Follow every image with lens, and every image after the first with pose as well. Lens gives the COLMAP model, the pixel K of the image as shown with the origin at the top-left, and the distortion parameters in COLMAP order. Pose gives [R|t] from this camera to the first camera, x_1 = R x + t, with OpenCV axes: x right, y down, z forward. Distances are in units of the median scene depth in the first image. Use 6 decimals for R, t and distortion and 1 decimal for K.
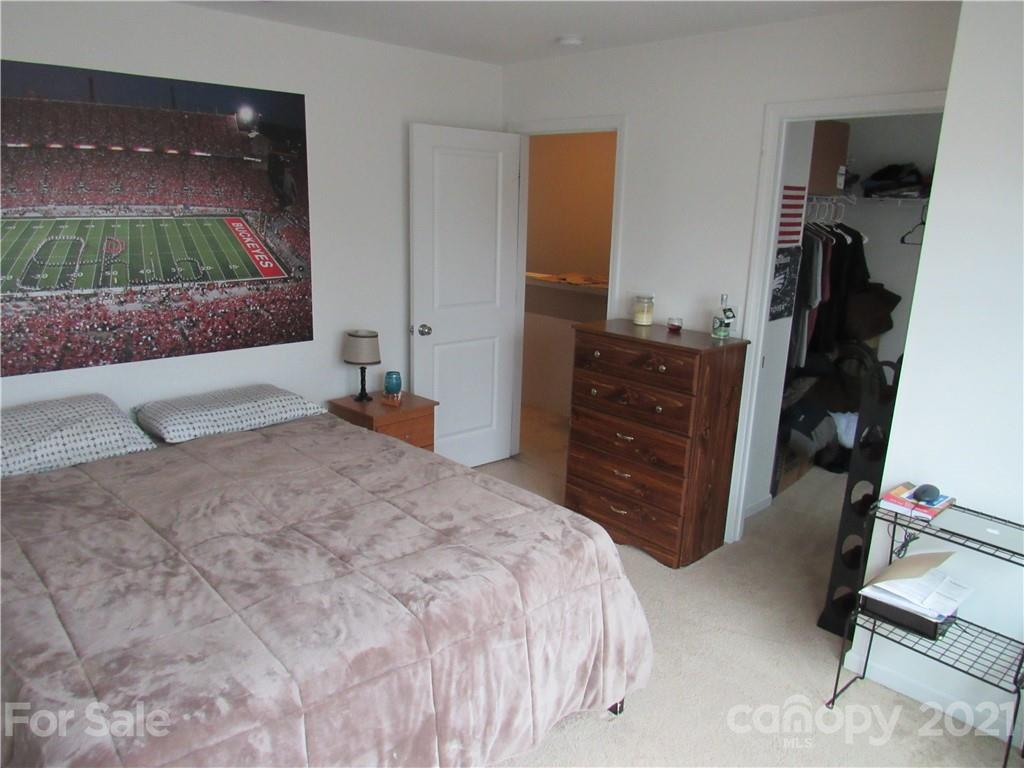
lens RADIAL K [[734.9, 0, 511.8], [0, 734.9, 382.8], [0, 0, 1]] dist [-0.022857, 0.011397]
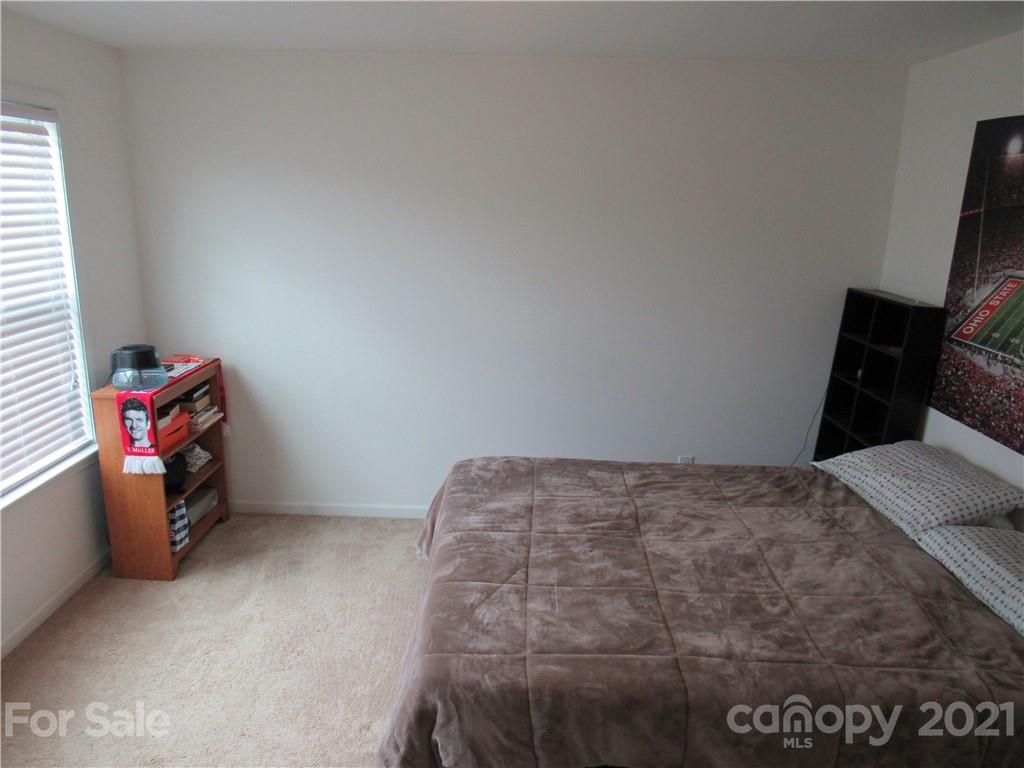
lens RADIAL K [[734.9, 0, 508.8], [0, 734.9, 388.9], [0, 0, 1]] dist [-0.022857, 0.011397]
pose [[-0.675528, 0.143231, -0.723289, 0.444745], [-0.233726, 0.888767, 0.394292, -0.303095], [0.699310, 0.435407, -0.566910, 1.081424]]
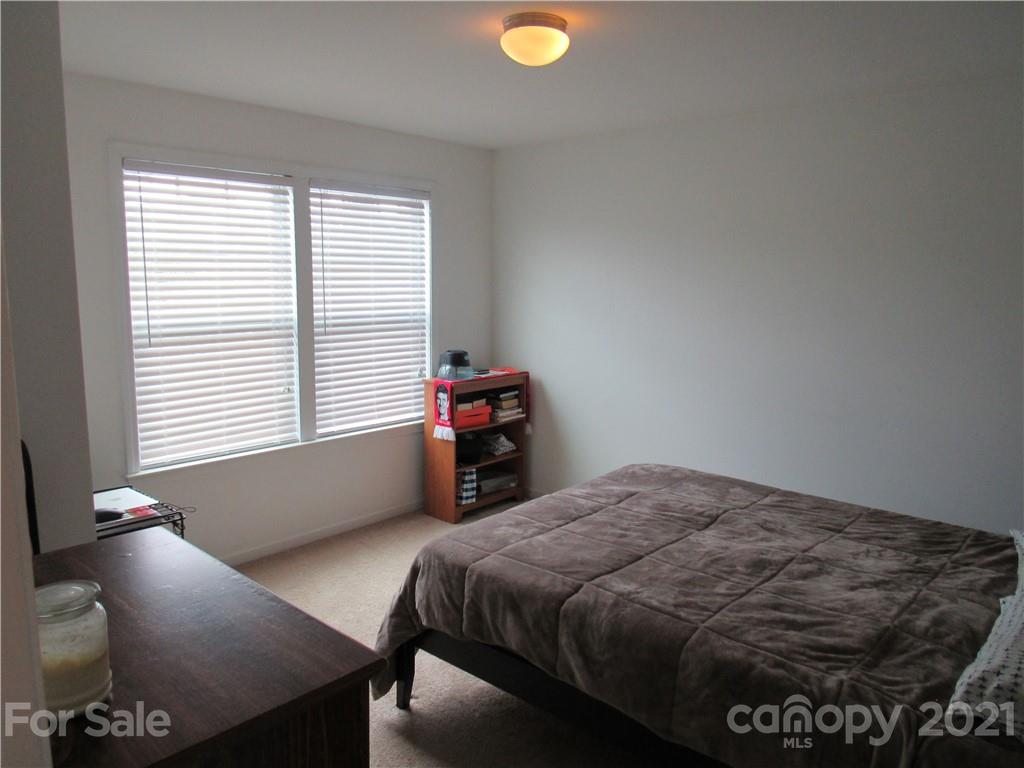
lens RADIAL K [[734.9, 0, 514.5], [0, 734.9, 382.0], [0, 0, 1]] dist [-0.022857, 0.011397]
pose [[-0.989134, -0.024388, -0.144980, 0.114025], [-0.080423, 0.915269, 0.394733, -0.364256], [0.123069, 0.402103, -0.907285, 1.511868]]
